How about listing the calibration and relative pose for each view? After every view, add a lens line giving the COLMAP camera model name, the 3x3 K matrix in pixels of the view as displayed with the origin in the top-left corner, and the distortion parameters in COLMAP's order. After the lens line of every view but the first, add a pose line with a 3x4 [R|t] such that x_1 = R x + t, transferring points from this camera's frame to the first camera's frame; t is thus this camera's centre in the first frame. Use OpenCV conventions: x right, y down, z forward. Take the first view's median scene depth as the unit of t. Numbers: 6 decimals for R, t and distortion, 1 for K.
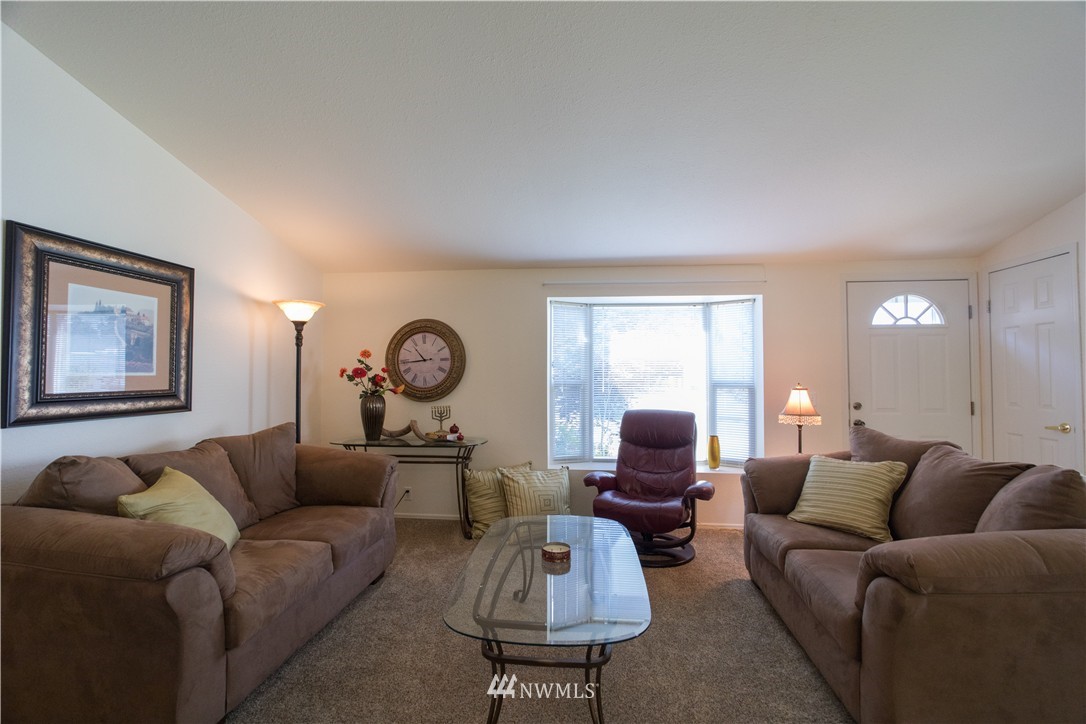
lens RADIAL K [[463.8, 0, 550.1], [0, 463.8, 359.5], [0, 0, 1]] dist [-0.000145, 0.004018]
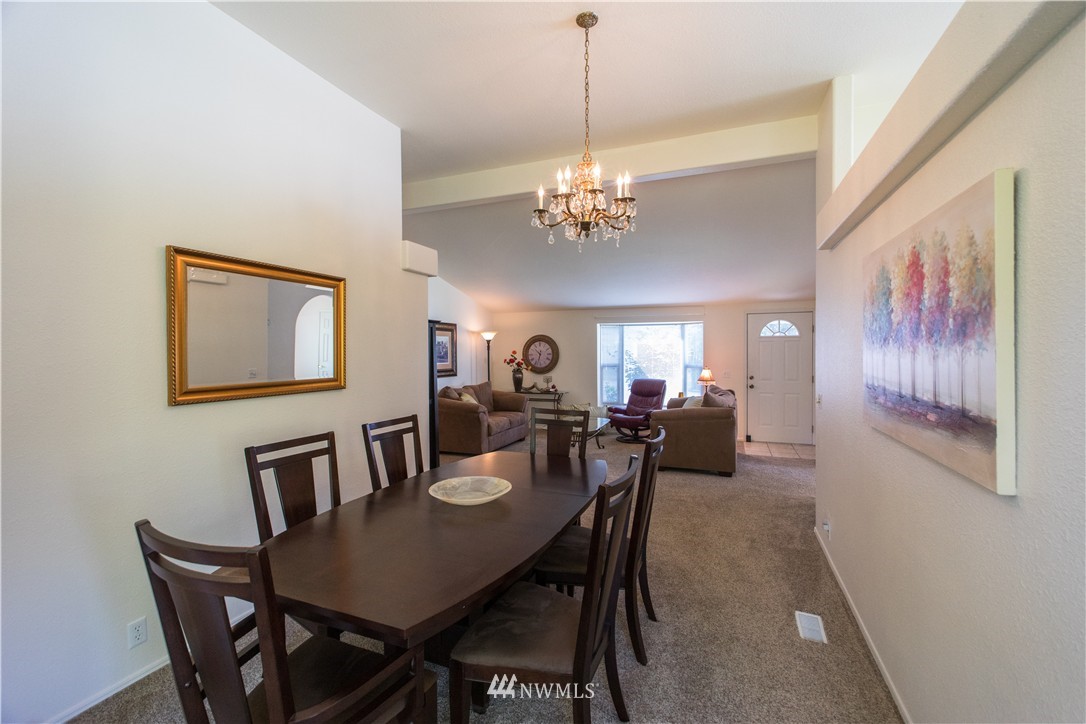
lens RADIAL K [[476.0, 0, 542.3], [0, 476.0, 359.8], [0, 0, 1]] dist [-0.000958, 0.000061]
pose [[0.960814, -0.002002, -0.277188, 0.361541], [0.015915, 0.998723, 0.047950, -0.083201], [0.276738, -0.050483, 0.959618, -1.147222]]
